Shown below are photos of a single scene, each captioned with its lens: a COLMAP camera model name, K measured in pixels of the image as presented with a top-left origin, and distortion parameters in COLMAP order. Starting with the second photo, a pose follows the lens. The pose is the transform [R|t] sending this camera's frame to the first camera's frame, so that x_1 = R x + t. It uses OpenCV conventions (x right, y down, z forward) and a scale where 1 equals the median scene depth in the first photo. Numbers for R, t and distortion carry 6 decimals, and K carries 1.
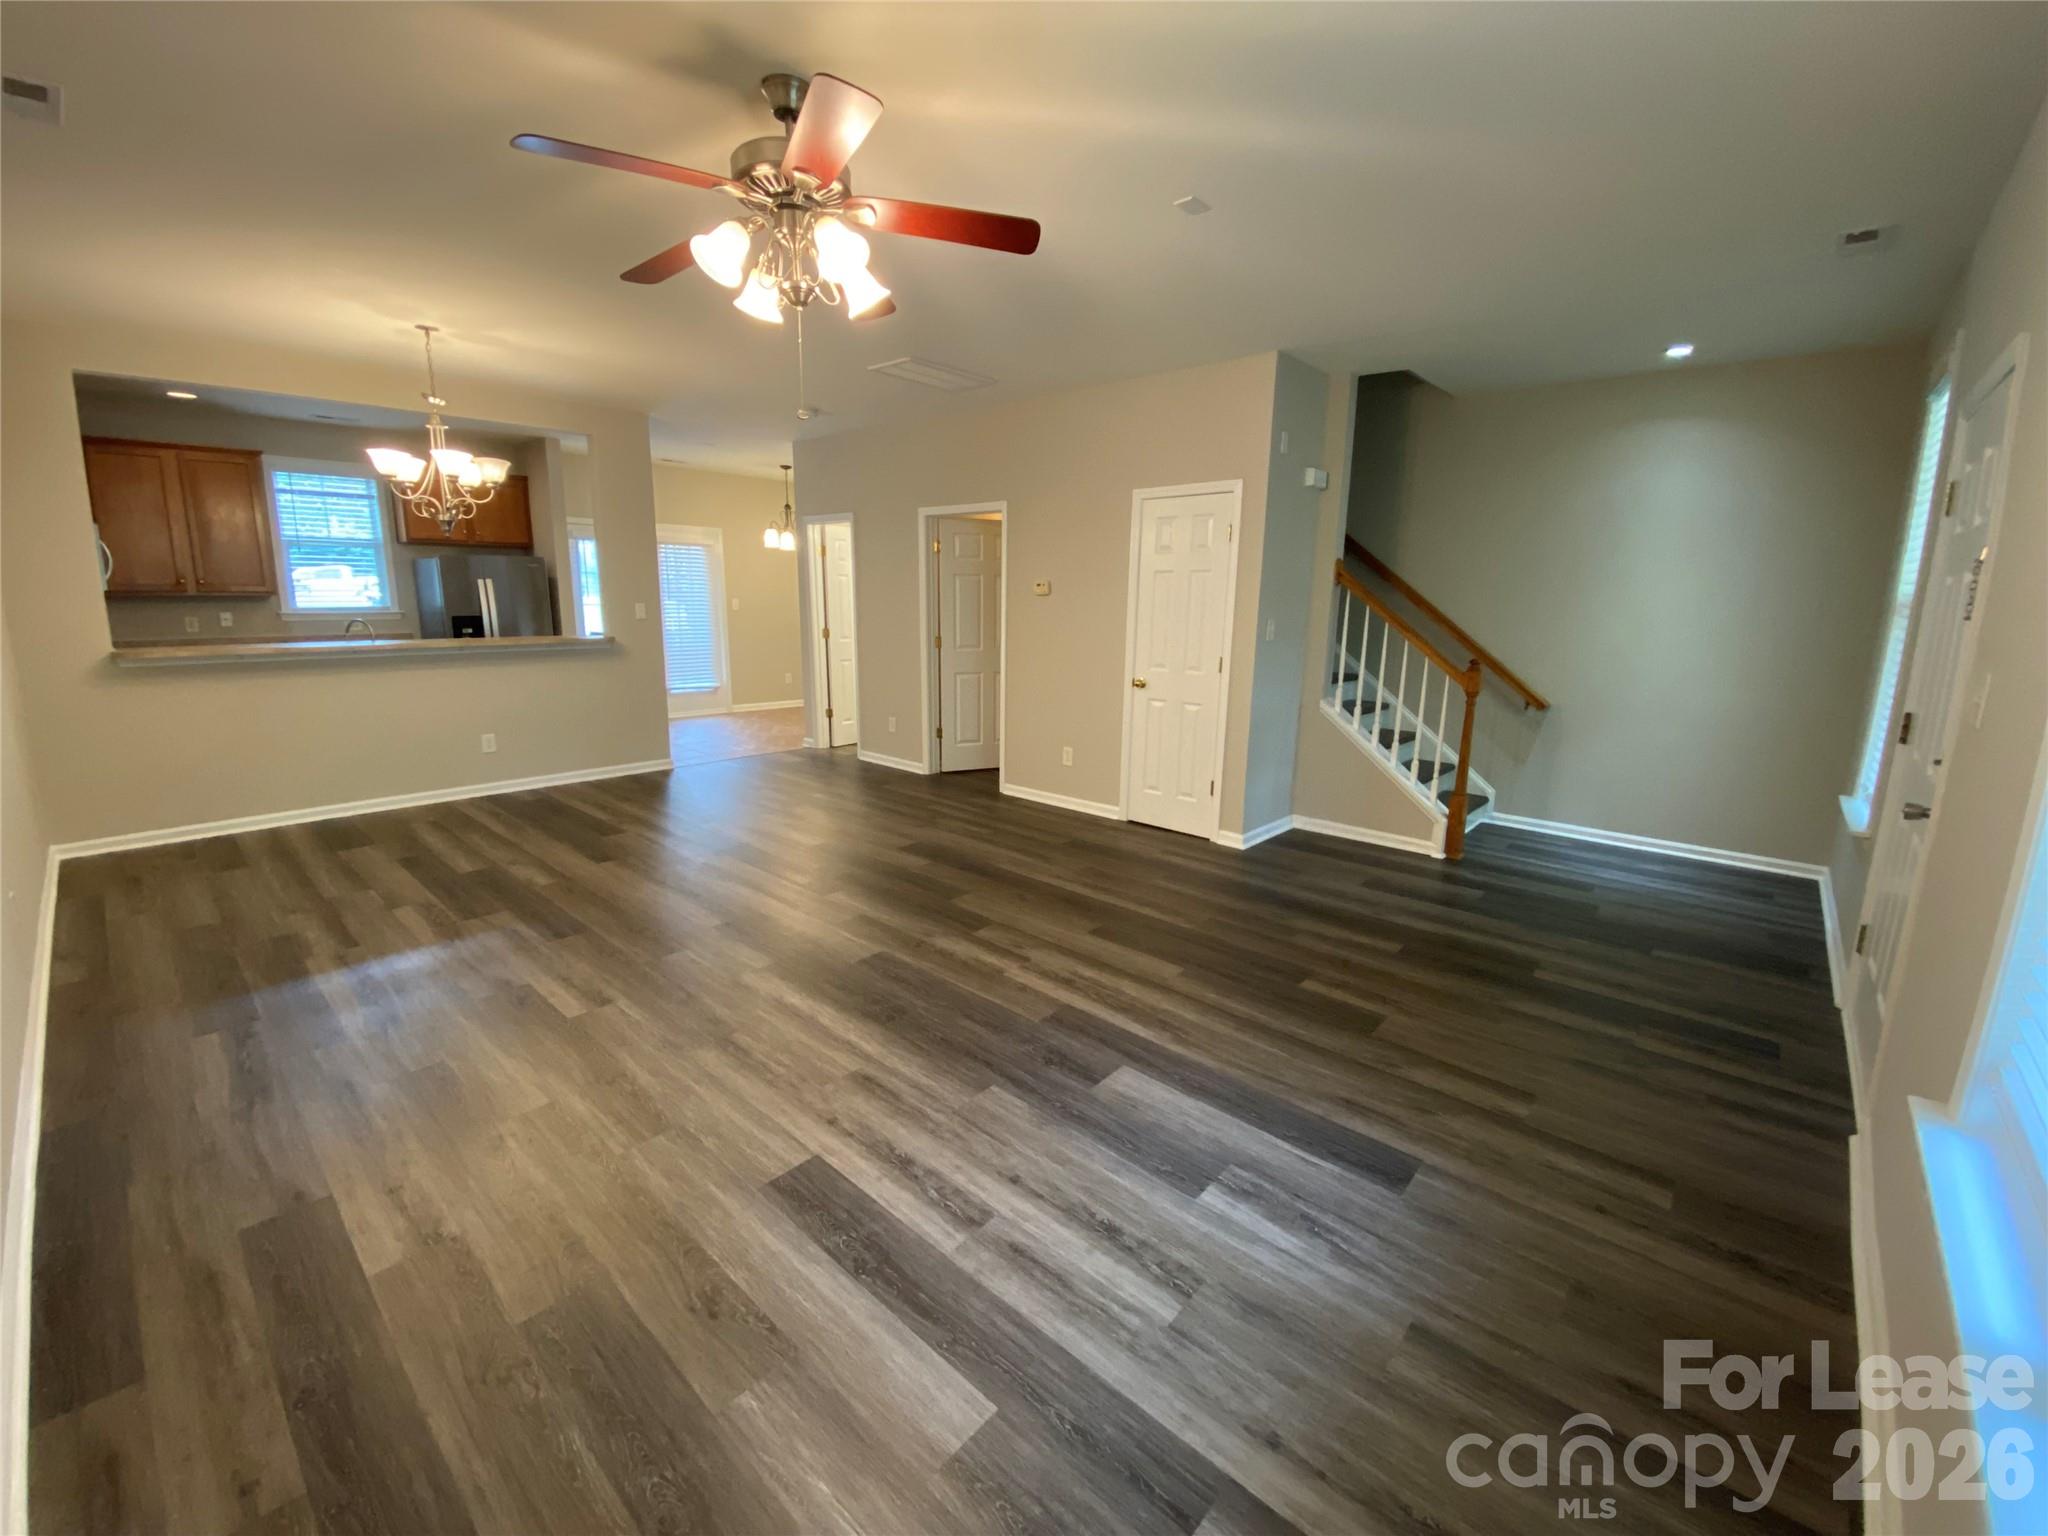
lens RADIAL K [[829.8, 0, 1025.9], [0, 829.8, 769.1], [0, 0, 1]] dist [-0.009495, -0.004578]
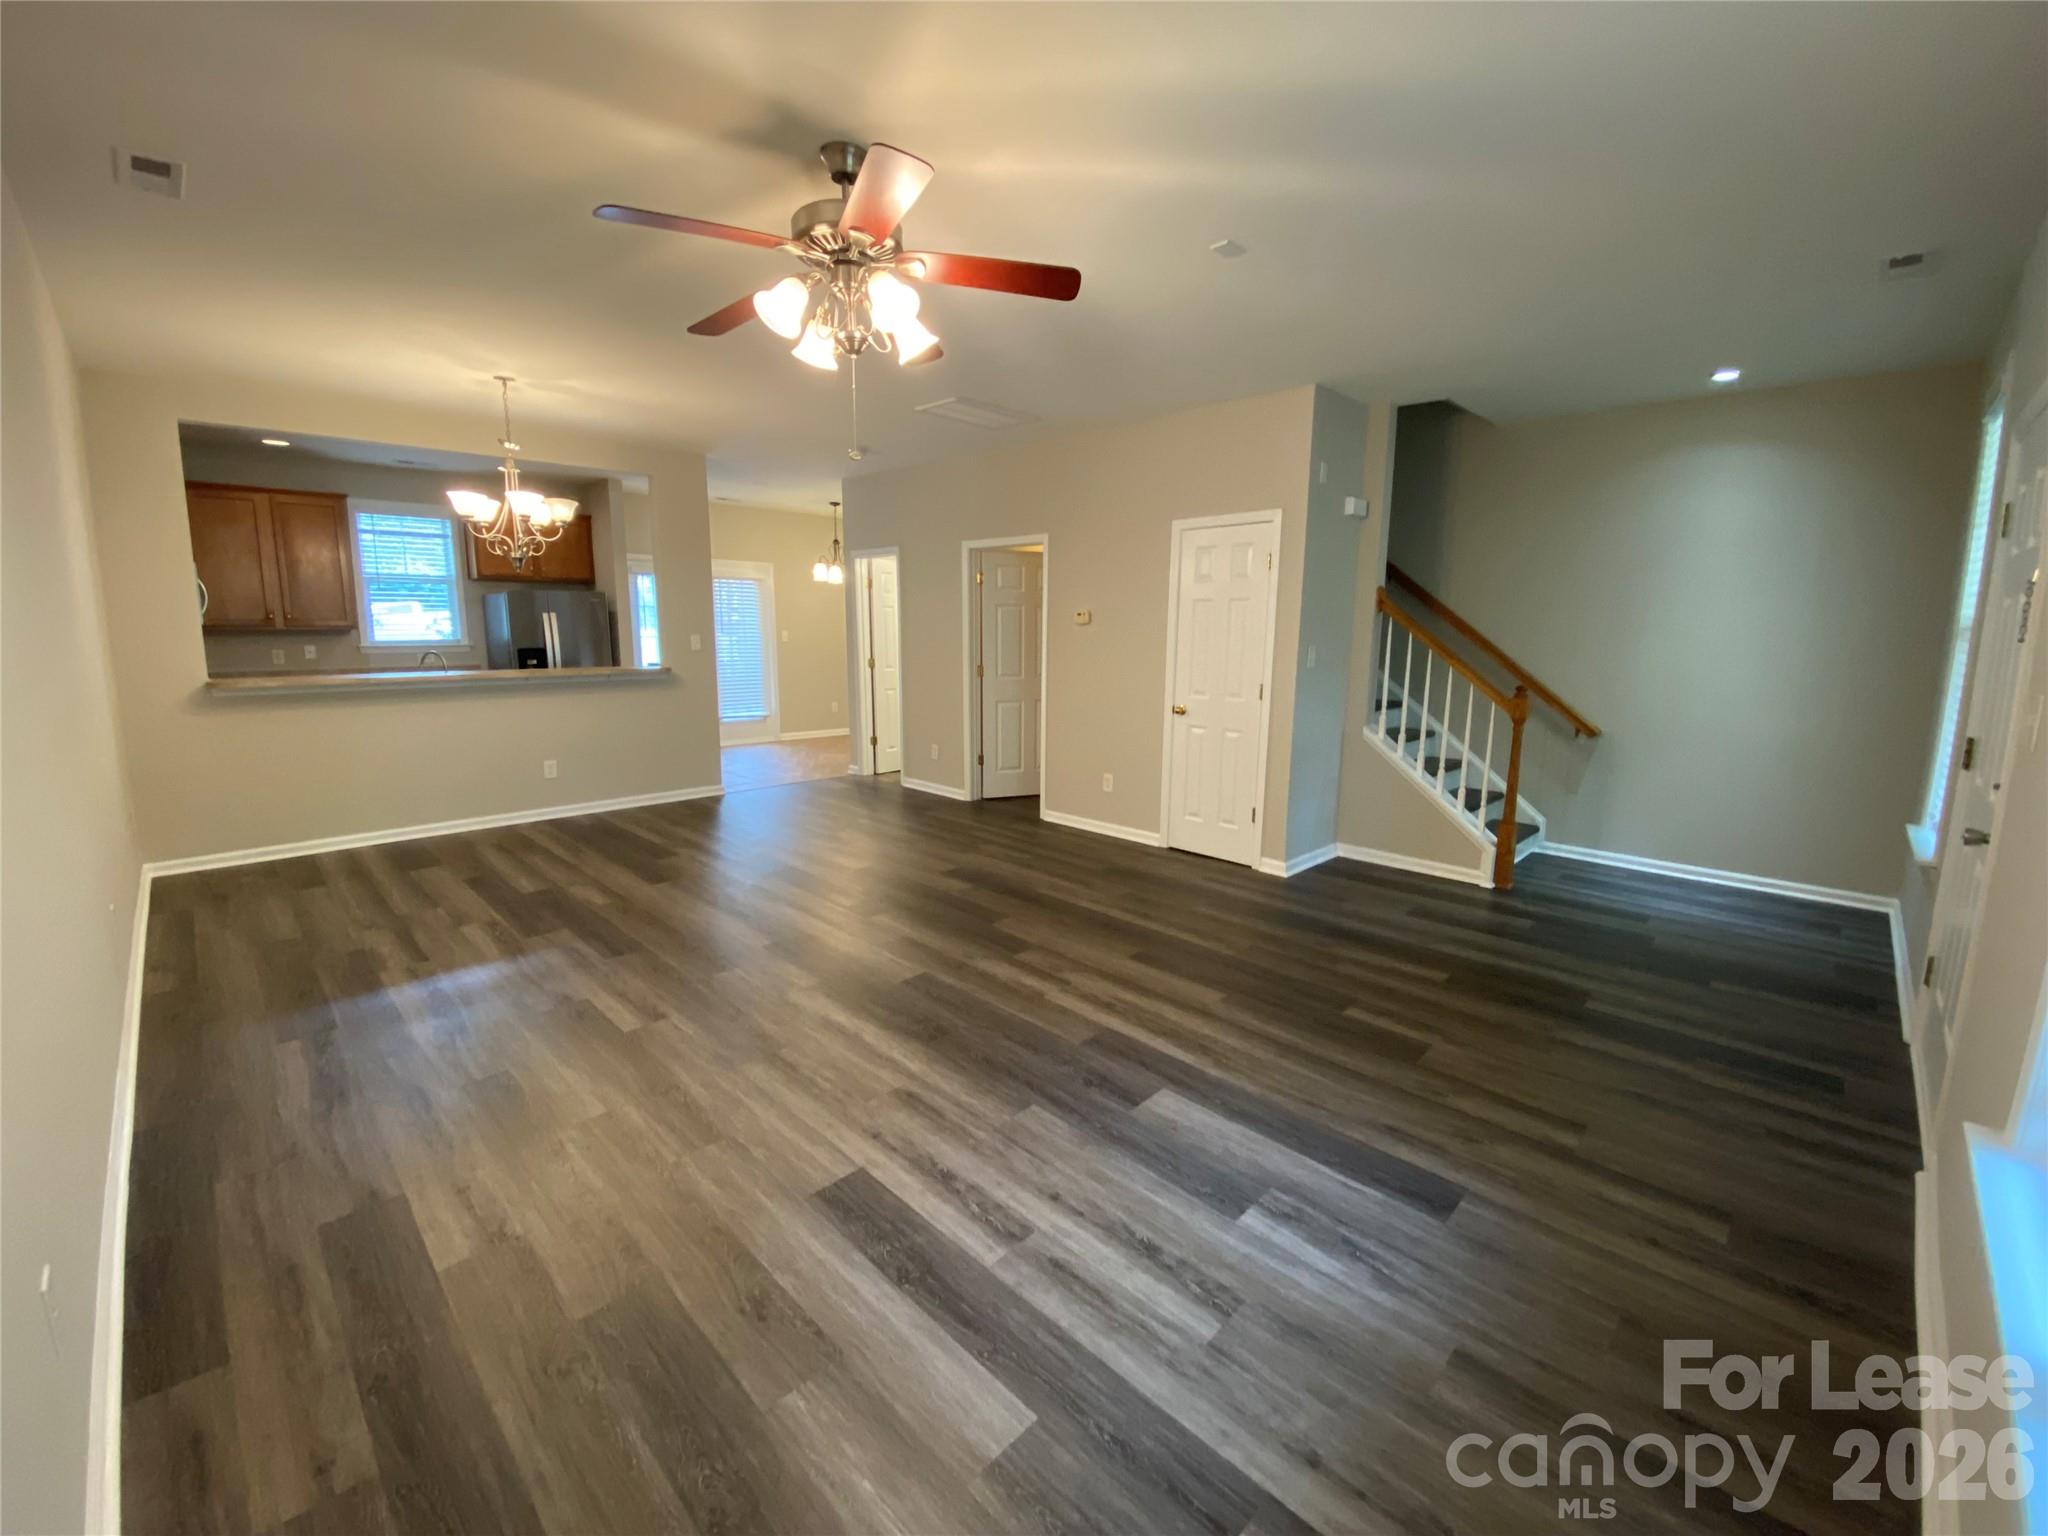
lens RADIAL K [[829.8, 0, 1028.1], [0, 829.8, 766.7], [0, 0, 1]] dist [-0.009495, -0.004578]
pose [[0.998900, 0.001542, -0.046872, 0.000217], [-0.003335, 0.999264, -0.038204, 0.006638], [0.046779, 0.038318, 0.998170, -0.022557]]
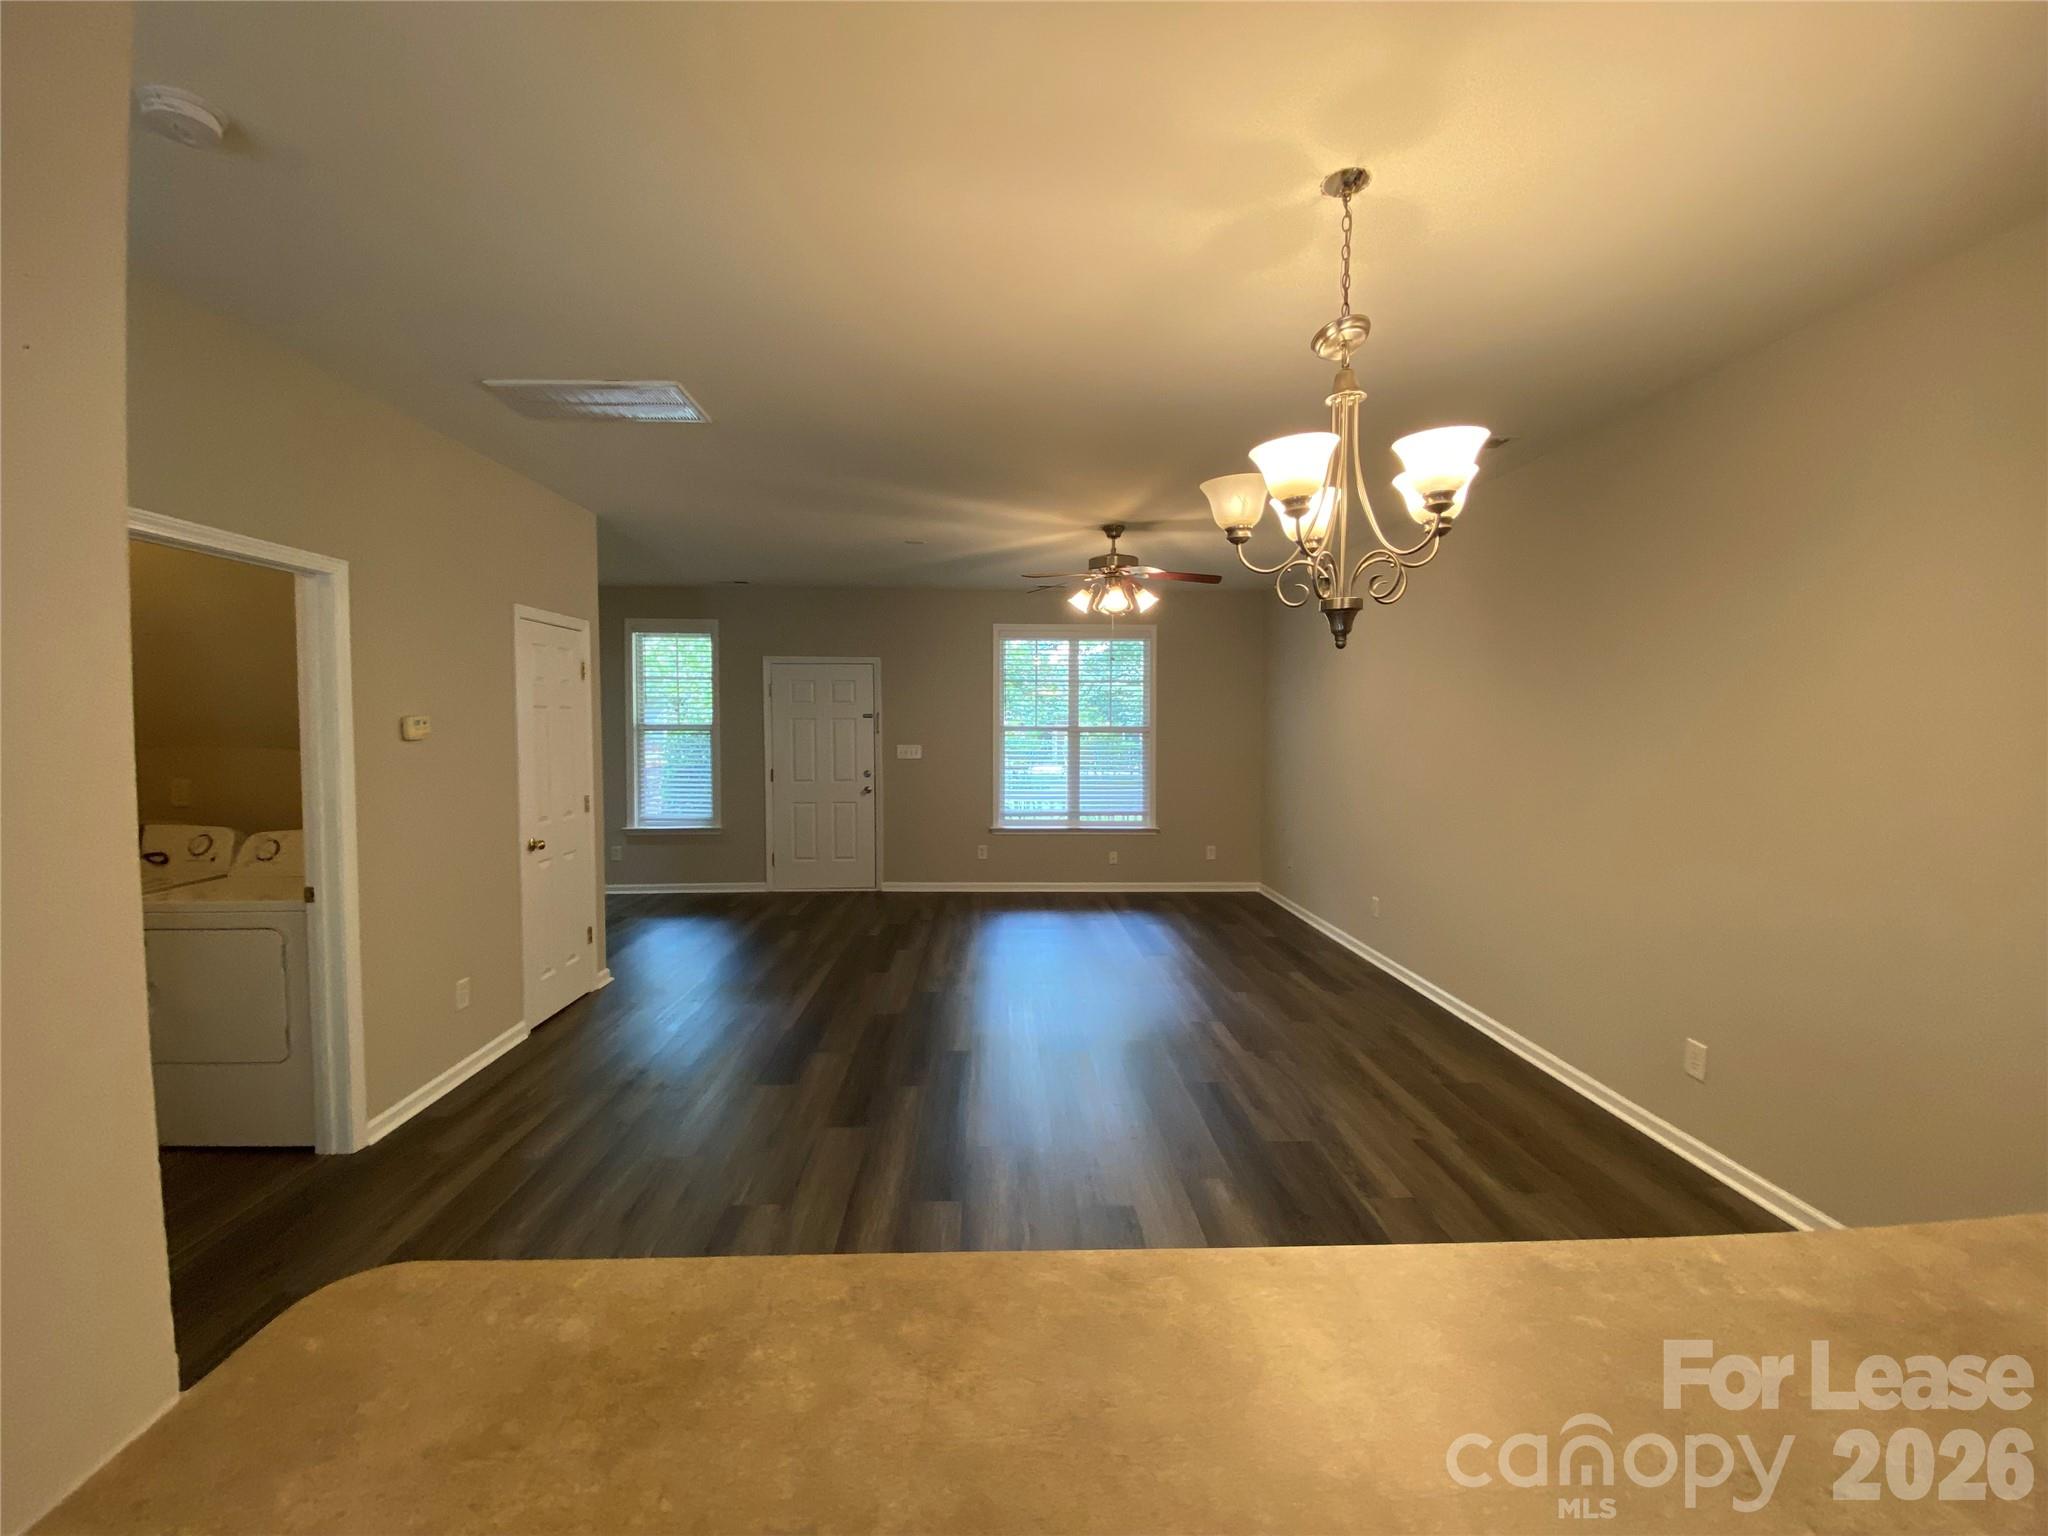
lens RADIAL K [[829.8, 0, 1055.2], [0, 829.8, 752.1], [0, 0, 1]] dist [-0.009495, -0.004578]
pose [[-0.716549, -0.034457, 0.696685, -1.207825], [0.135420, 0.972904, 0.187399, -0.428085], [-0.684265, 0.228626, -0.692467, 1.888243]]
